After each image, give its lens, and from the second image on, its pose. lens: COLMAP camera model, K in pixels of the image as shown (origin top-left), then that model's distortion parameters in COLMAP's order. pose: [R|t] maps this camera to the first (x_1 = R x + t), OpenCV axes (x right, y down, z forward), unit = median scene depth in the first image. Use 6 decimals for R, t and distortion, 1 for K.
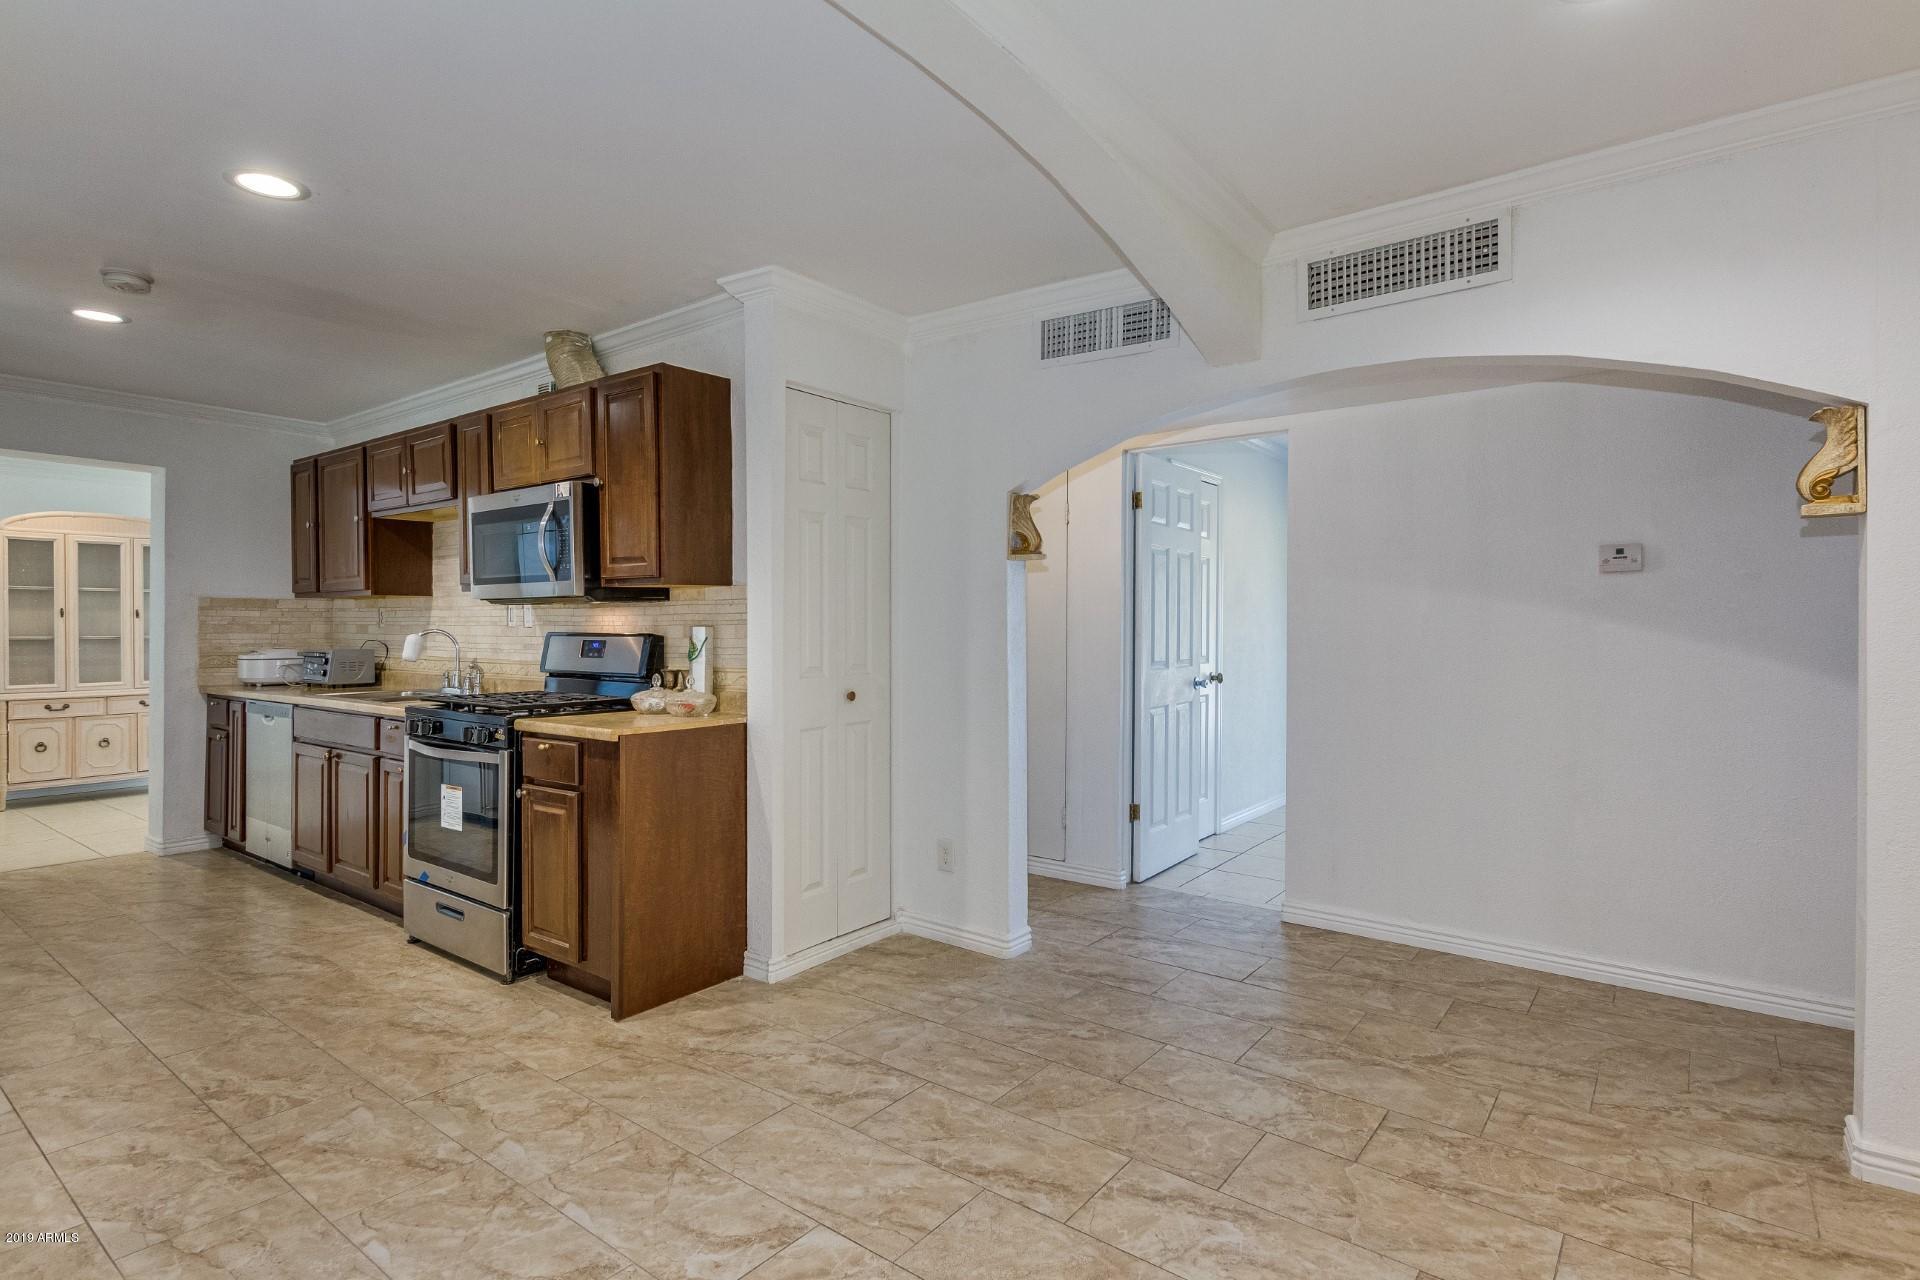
lens RADIAL K [[954.1, 0, 955.3], [0, 954.1, 631.6], [0, 0, 1]] dist [-0.005680, -0.002679]
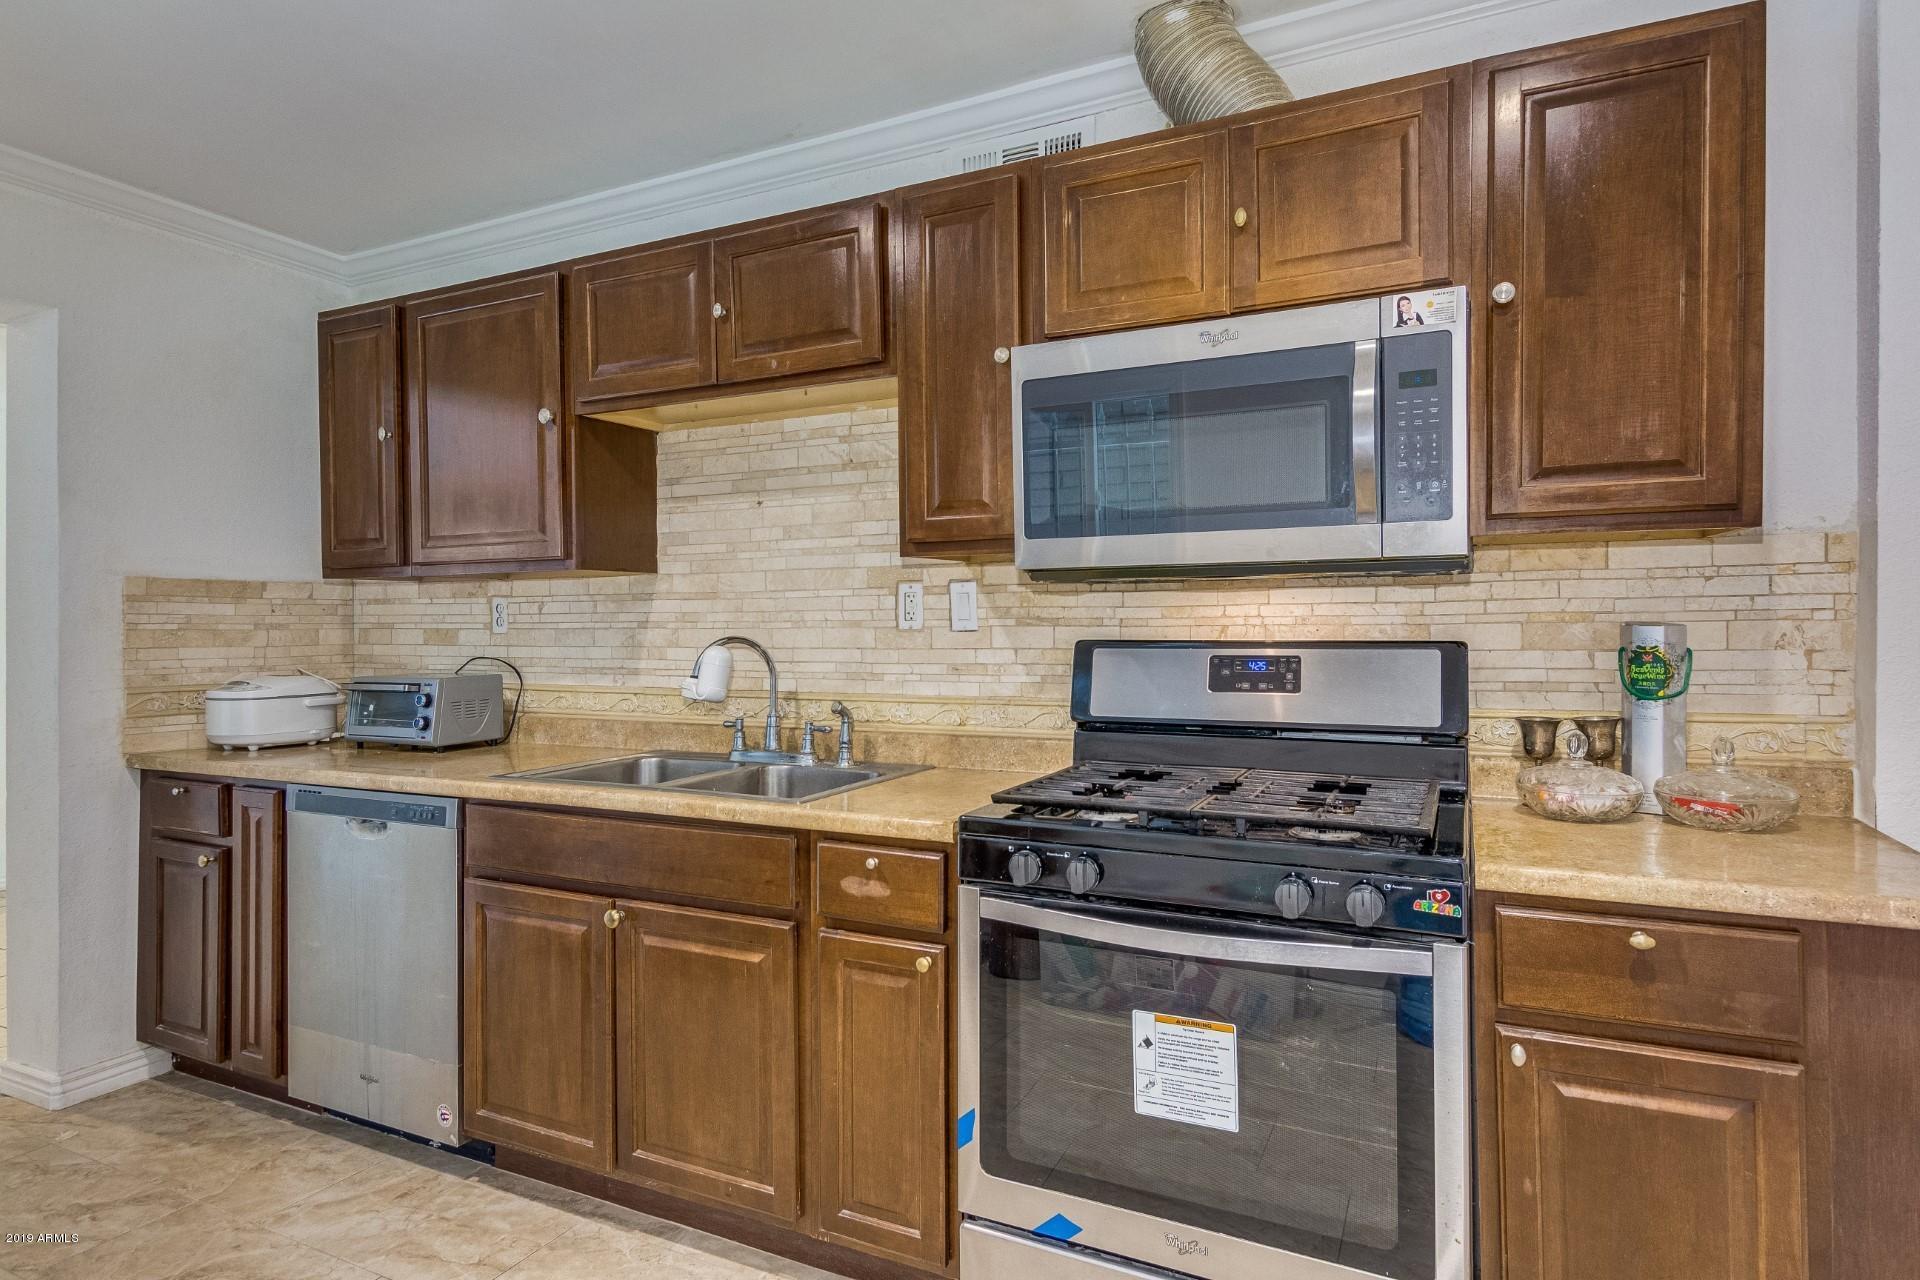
lens RADIAL K [[1057.6, 0, 953.9], [0, 1057.6, 635.7], [0, 0, 1]] dist [-0.002644, 0.000043]
pose [[0.983324, -0.009530, 0.181610, -0.469227], [0.008871, 0.999951, 0.004436, -0.003635], [-0.181644, -0.002751, 0.983361, 0.377060]]
